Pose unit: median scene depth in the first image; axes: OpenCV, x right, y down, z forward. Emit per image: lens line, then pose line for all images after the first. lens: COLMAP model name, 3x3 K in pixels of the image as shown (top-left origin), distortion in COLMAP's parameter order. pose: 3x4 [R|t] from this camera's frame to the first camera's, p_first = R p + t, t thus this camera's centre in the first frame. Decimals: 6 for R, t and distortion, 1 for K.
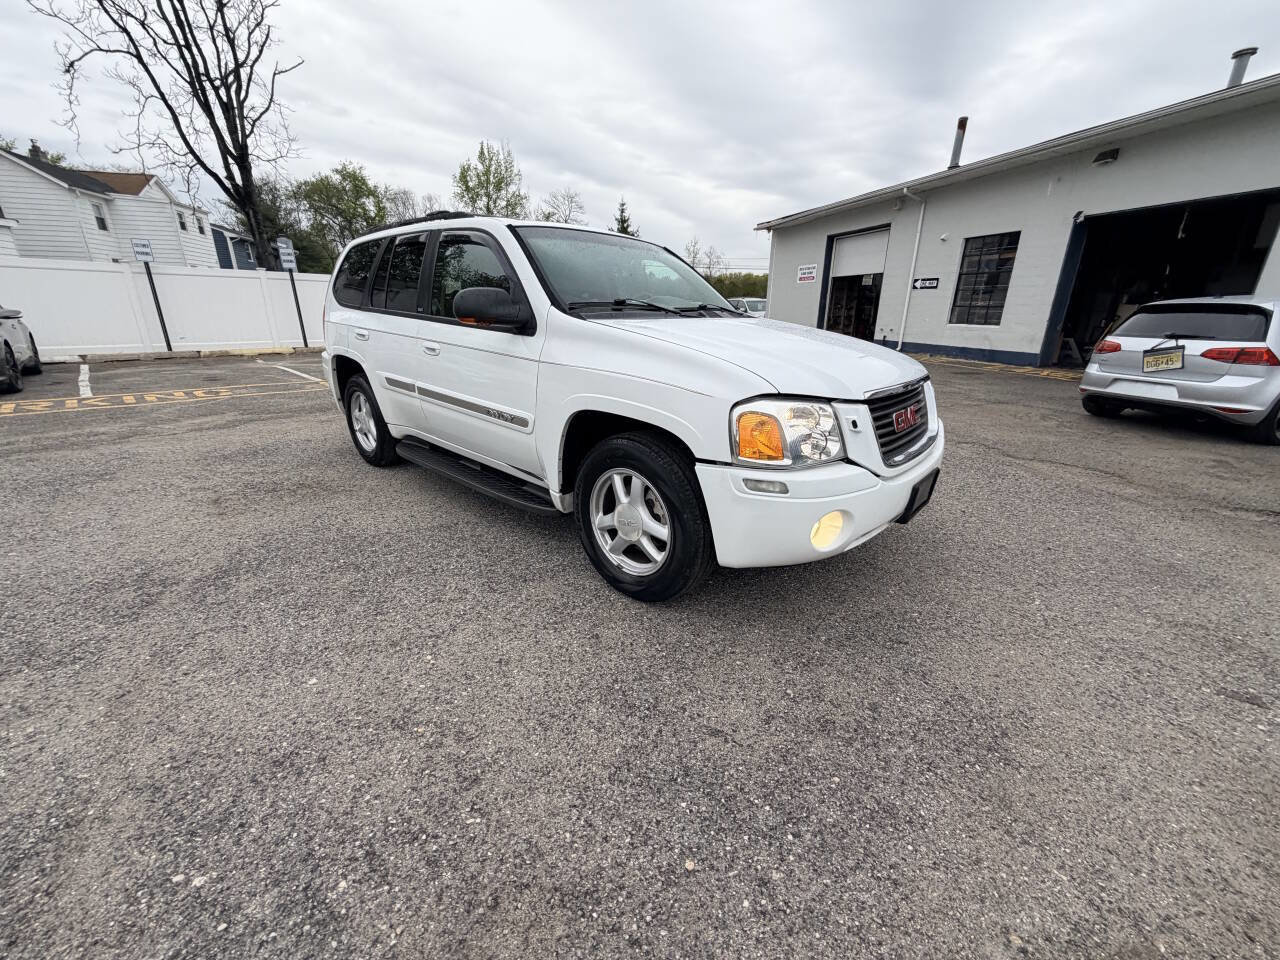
lens RADIAL K [[507.5, 0, 635.1], [0, 507.5, 477.8], [0, 0, 1]] dist [-0.000296, 0.000032]
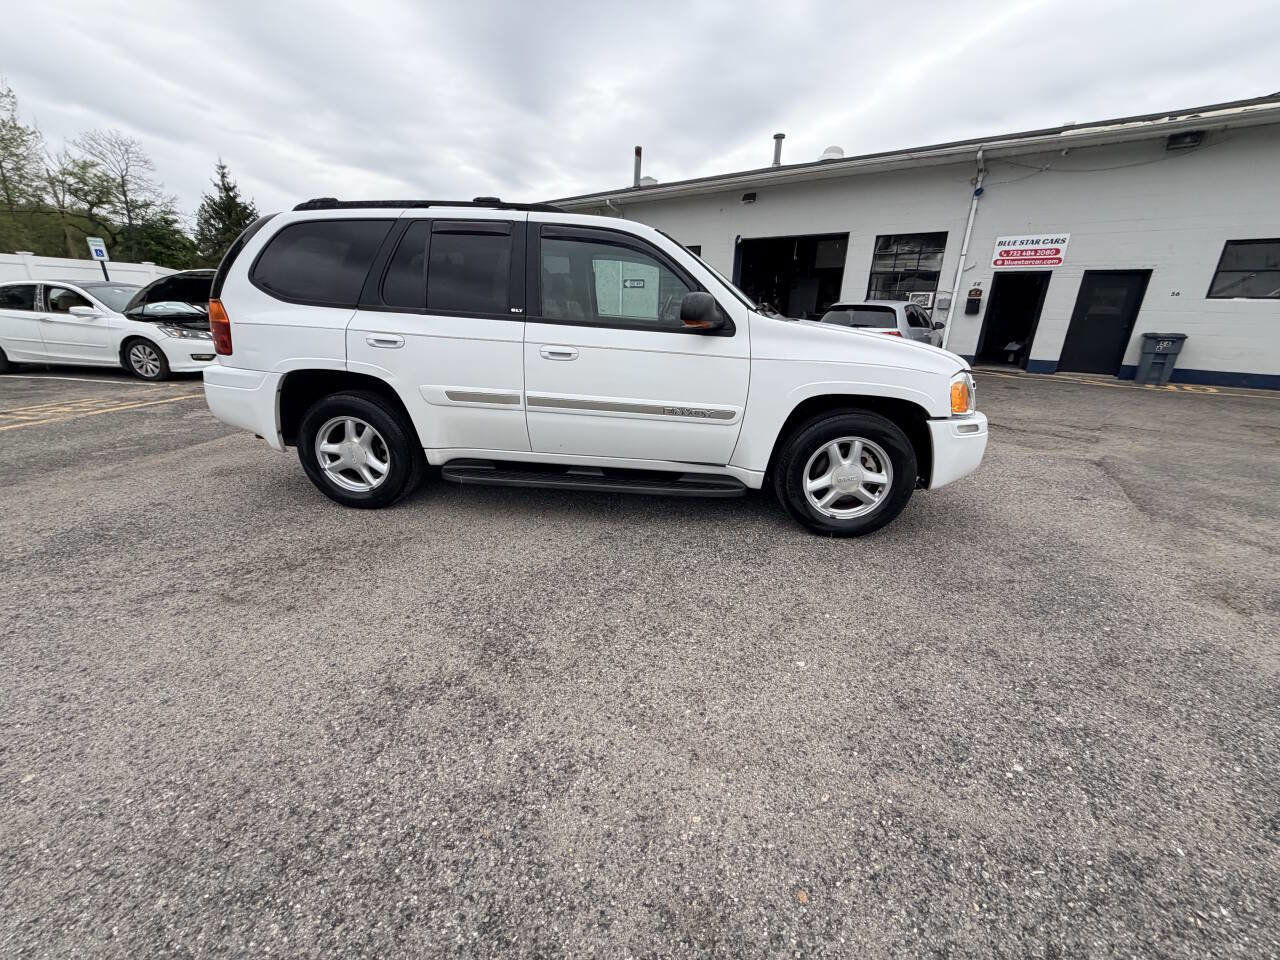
lens RADIAL K [[511.6, 0, 636.6], [0, 511.6, 476.8], [0, 0, 1]] dist [-0.000192, -0.000153]
pose [[0.804519, -0.182223, 0.565282, -0.422367], [0.177874, 0.982008, 0.063405, -0.033675], [-0.566666, 0.049538, 0.822457, 0.084901]]
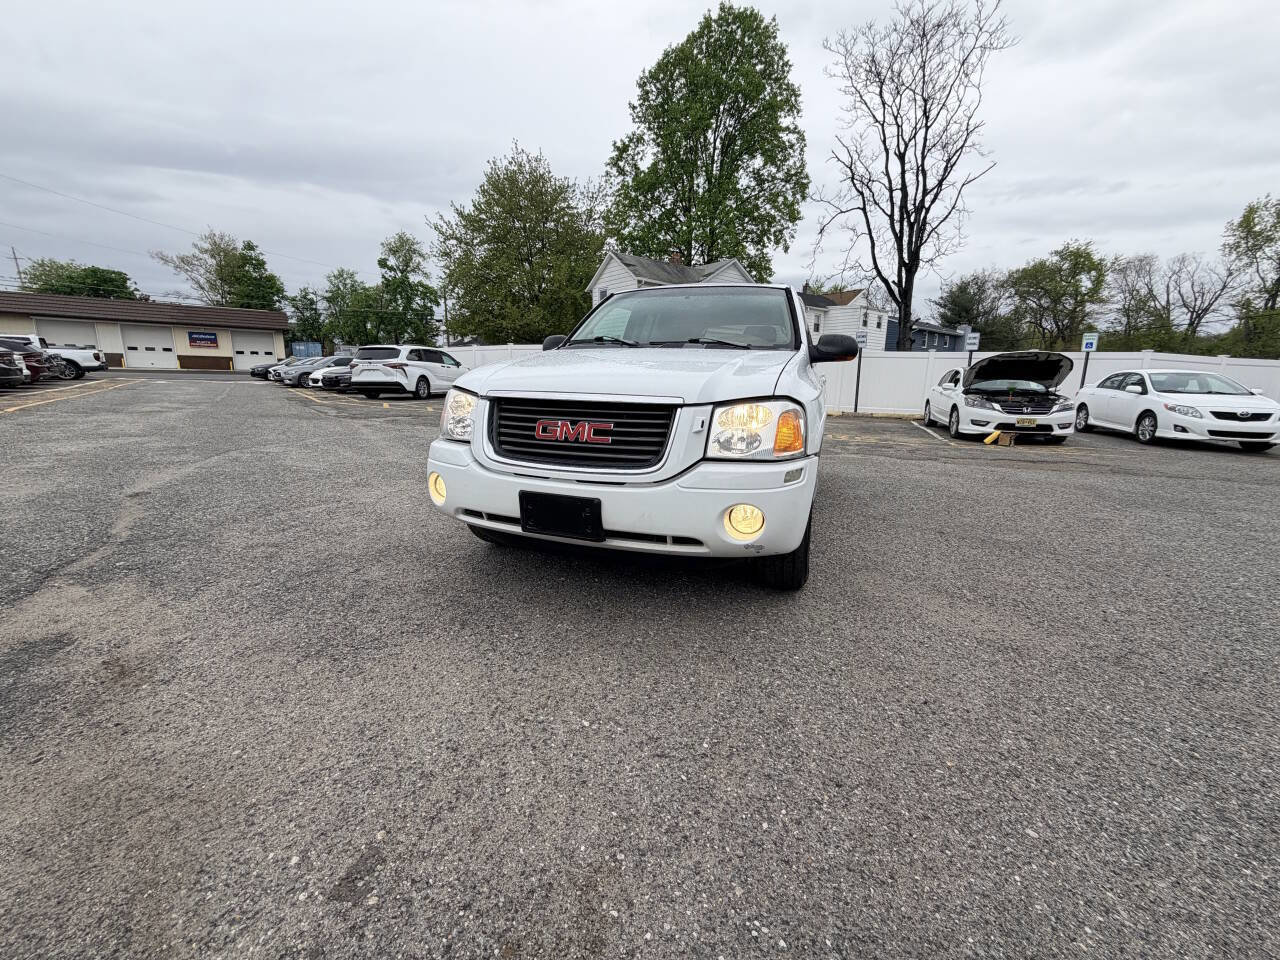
lens RADIAL K [[505.1, 0, 638.7], [0, 505.1, 477.6], [0, 0, 1]] dist [0.000030, 0.000100]
pose [[0.387645, 0.174596, -0.905123, 0.518856], [-0.310174, 0.949349, 0.050286, -0.043921], [0.868058, 0.261252, 0.422165, 0.264344]]
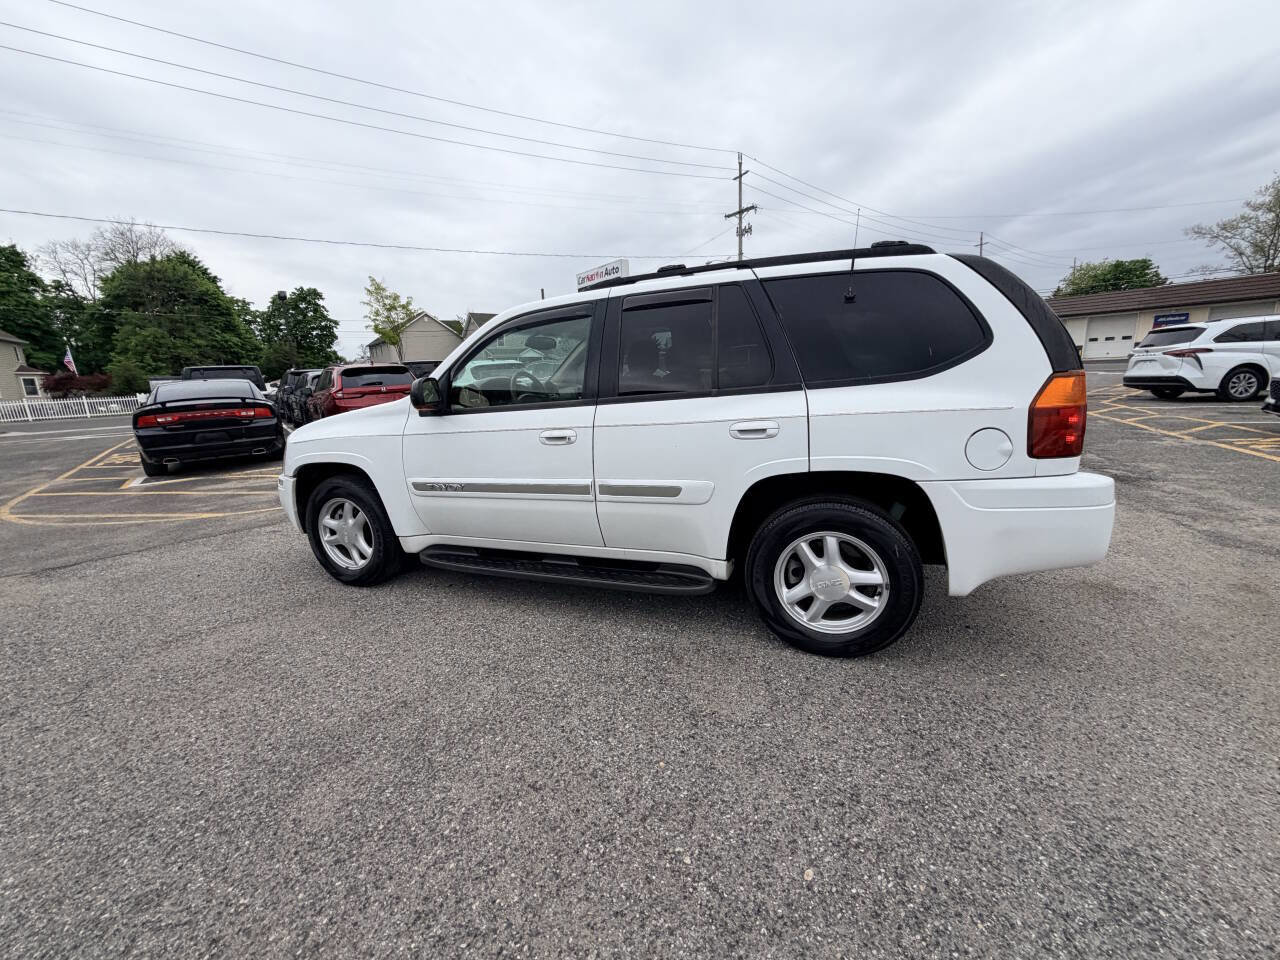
lens RADIAL K [[505.8, 0, 641.3], [0, 505.8, 476.0], [0, 0, 1]] dist [0.000284, -0.000078]
pose [[-0.926266, 0.101303, -0.363000, 0.093705], [-0.089953, 0.875930, 0.473979, -0.370534], [0.365978, 0.471683, -0.802232, 1.081658]]
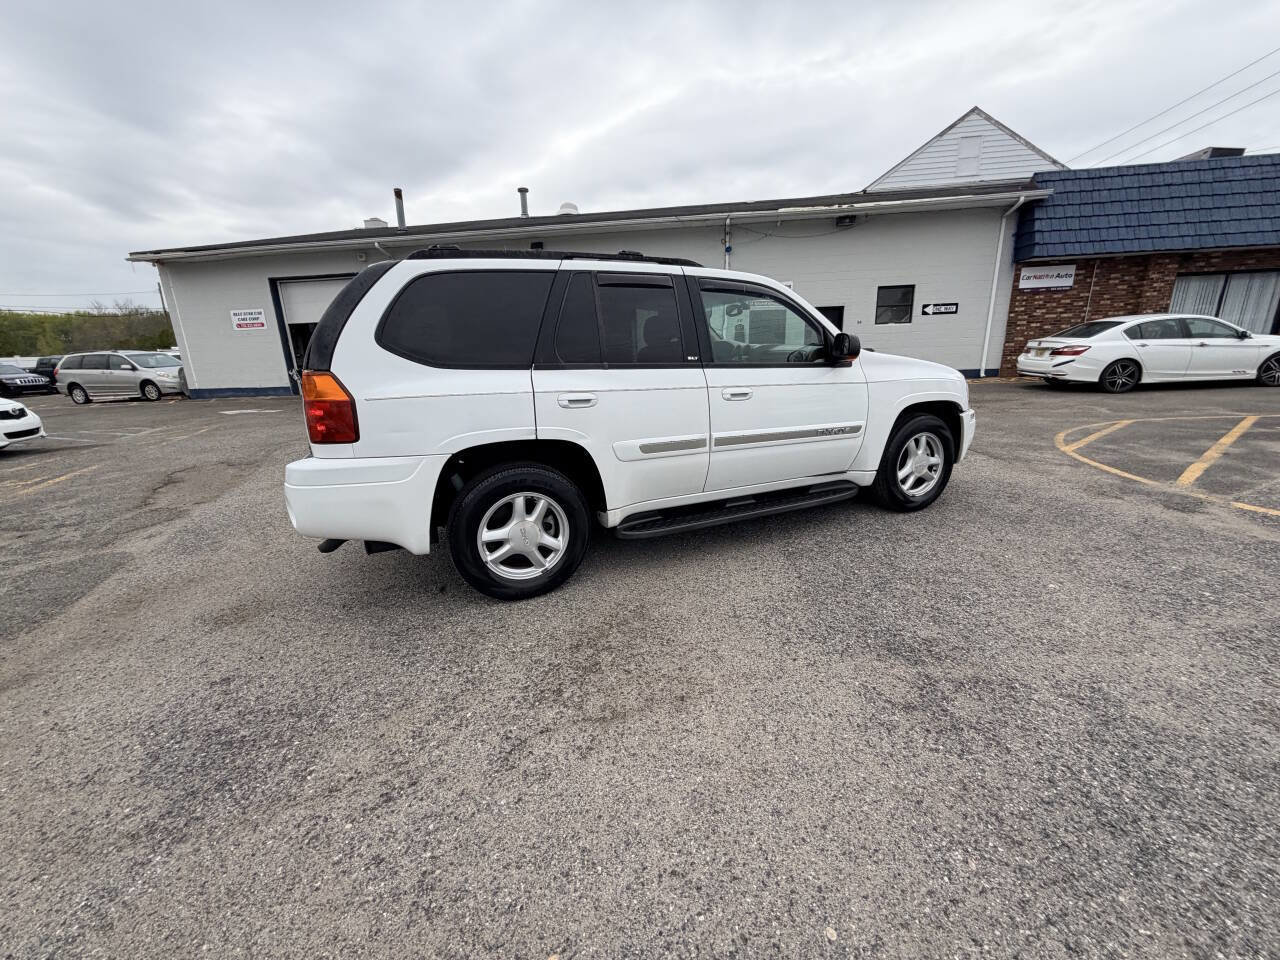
lens RADIAL K [[511.6, 0, 640.2], [0, 511.6, 478.1], [0, 0, 1]] dist [0.000621, -0.000351]
pose [[0.400785, -0.255347, 0.879869, -0.691684], [0.330078, 0.936125, 0.121320, -0.141069], [-0.854646, 0.241803, 0.459469, 0.369191]]
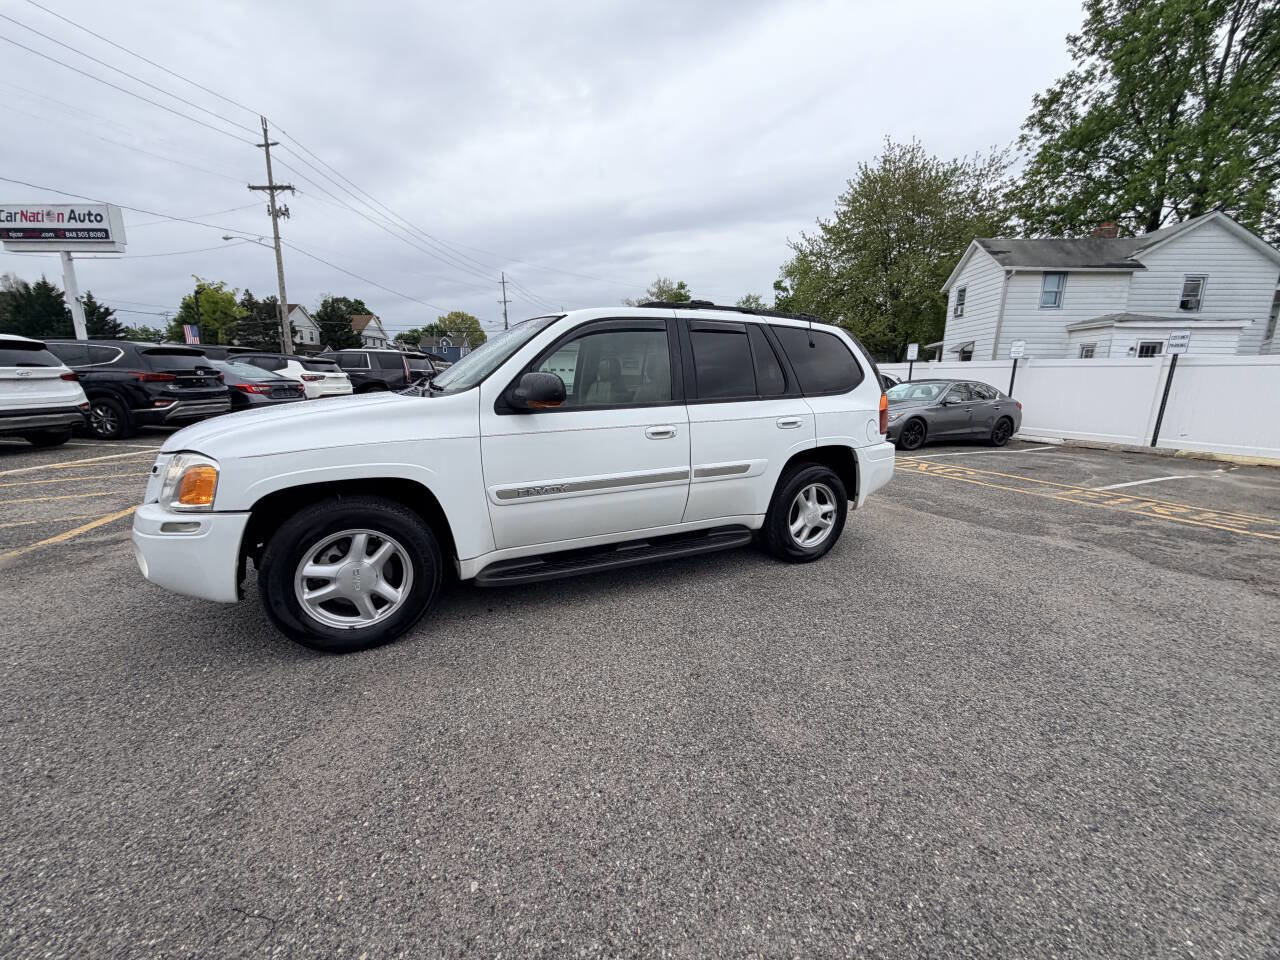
lens RADIAL K [[502.3, 0, 636.0], [0, 502.3, 478.4], [0, 0, 1]] dist [-0.000679, -0.000700]
pose [[-0.339064, 0.159602, -0.927126, 0.462336], [-0.322777, 0.905947, 0.274000, -0.277743], [0.883658, 0.392158, -0.255658, 0.823797]]
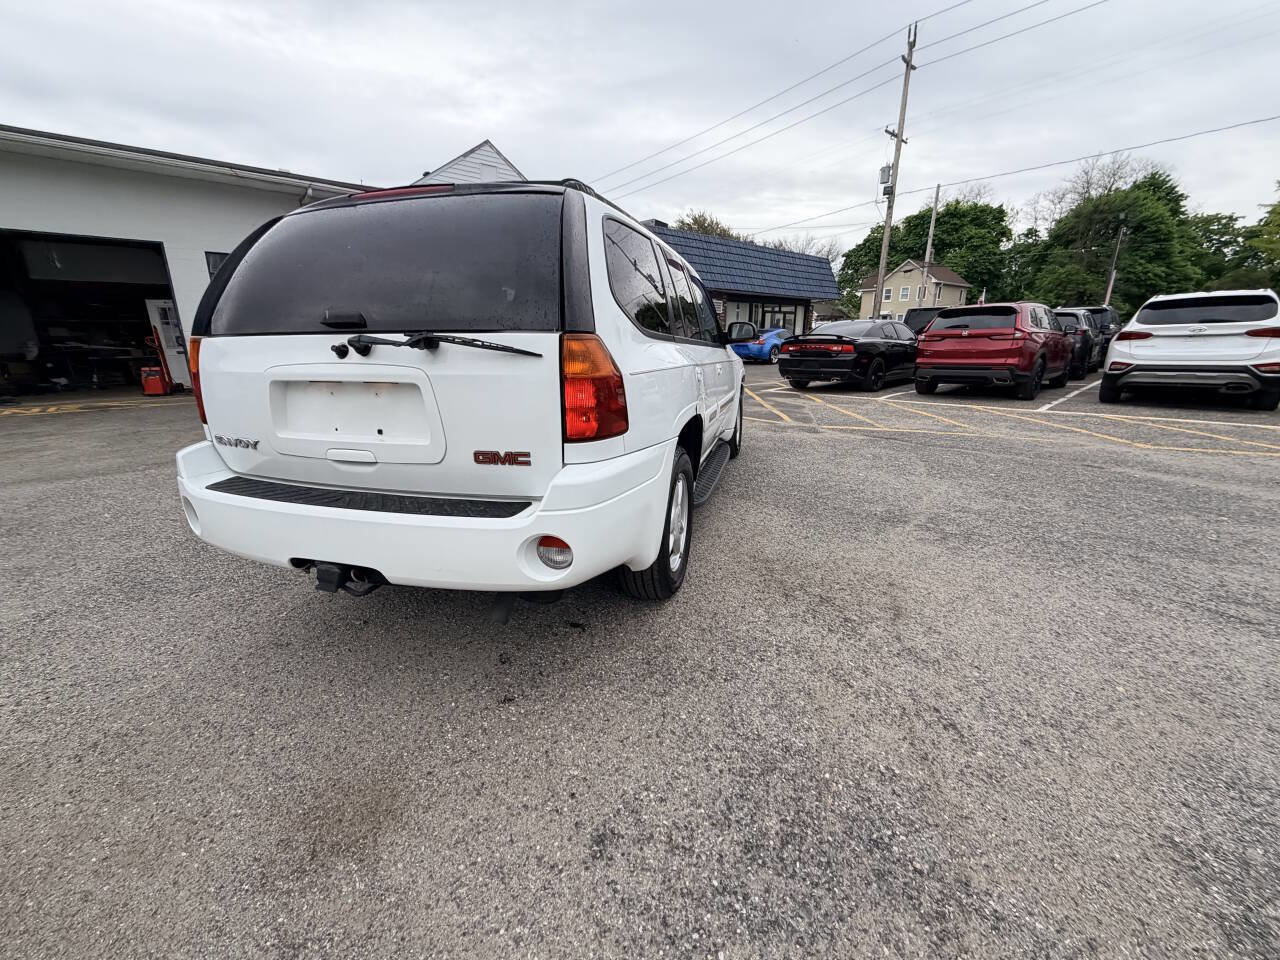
lens RADIAL K [[509.6, 0, 642.8], [0, 509.6, 472.1], [0, 0, 1]] dist [-0.001159, 0.000068]
pose [[-0.454588, -0.237524, 0.858447, -0.684517], [0.288492, 0.872569, 0.394202, -0.276682], [-0.842687, 0.426855, -0.328136, 0.807926]]
